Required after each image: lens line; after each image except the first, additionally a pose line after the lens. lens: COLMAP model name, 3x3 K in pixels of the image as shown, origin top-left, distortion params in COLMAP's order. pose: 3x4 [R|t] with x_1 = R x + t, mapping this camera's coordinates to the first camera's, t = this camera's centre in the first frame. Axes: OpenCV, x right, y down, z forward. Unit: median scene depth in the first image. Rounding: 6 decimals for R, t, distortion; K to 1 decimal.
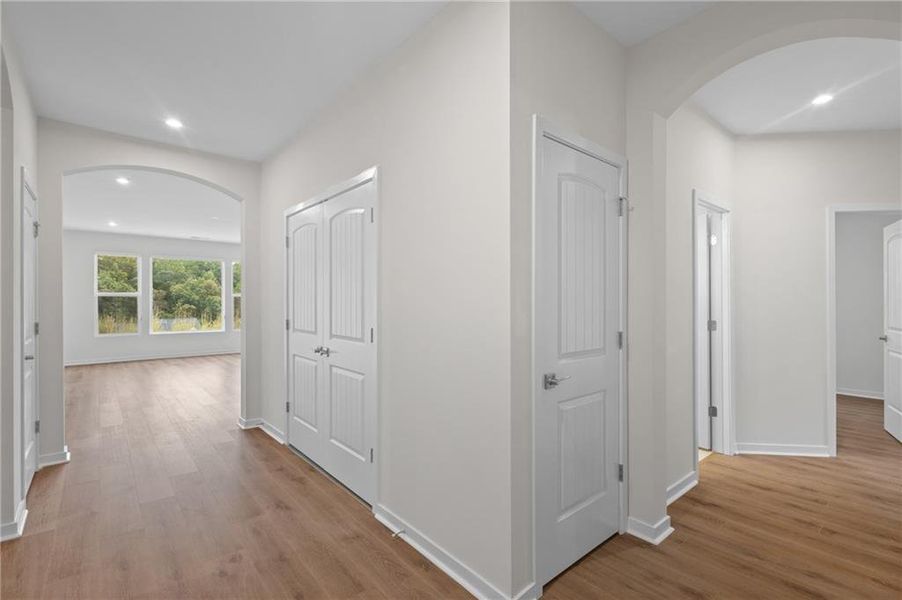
lens RADIAL K [[414.2, 0, 446.8], [0, 414.2, 301.5], [0, 0, 1]] dist [0.009810, -0.000311]
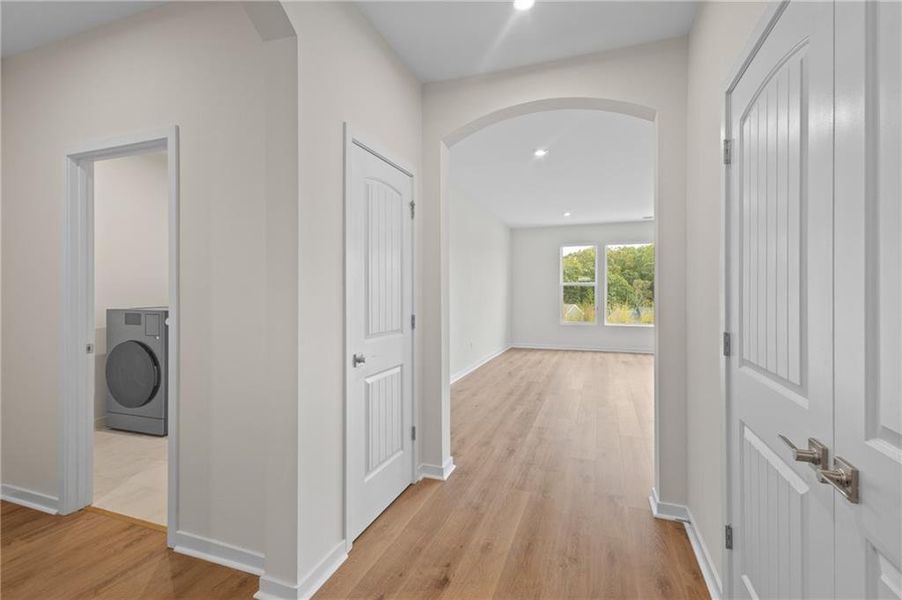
lens RADIAL K [[413.7, 0, 450.1], [0, 413.7, 291.2], [0, 0, 1]] dist [0.002263, -0.000072]
pose [[0.496265, -0.000885, -0.868170, -0.154420], [0.001036, 0.999999, -0.000428, 0.000614], [0.868170, -0.000687, 0.496266, 0.537798]]
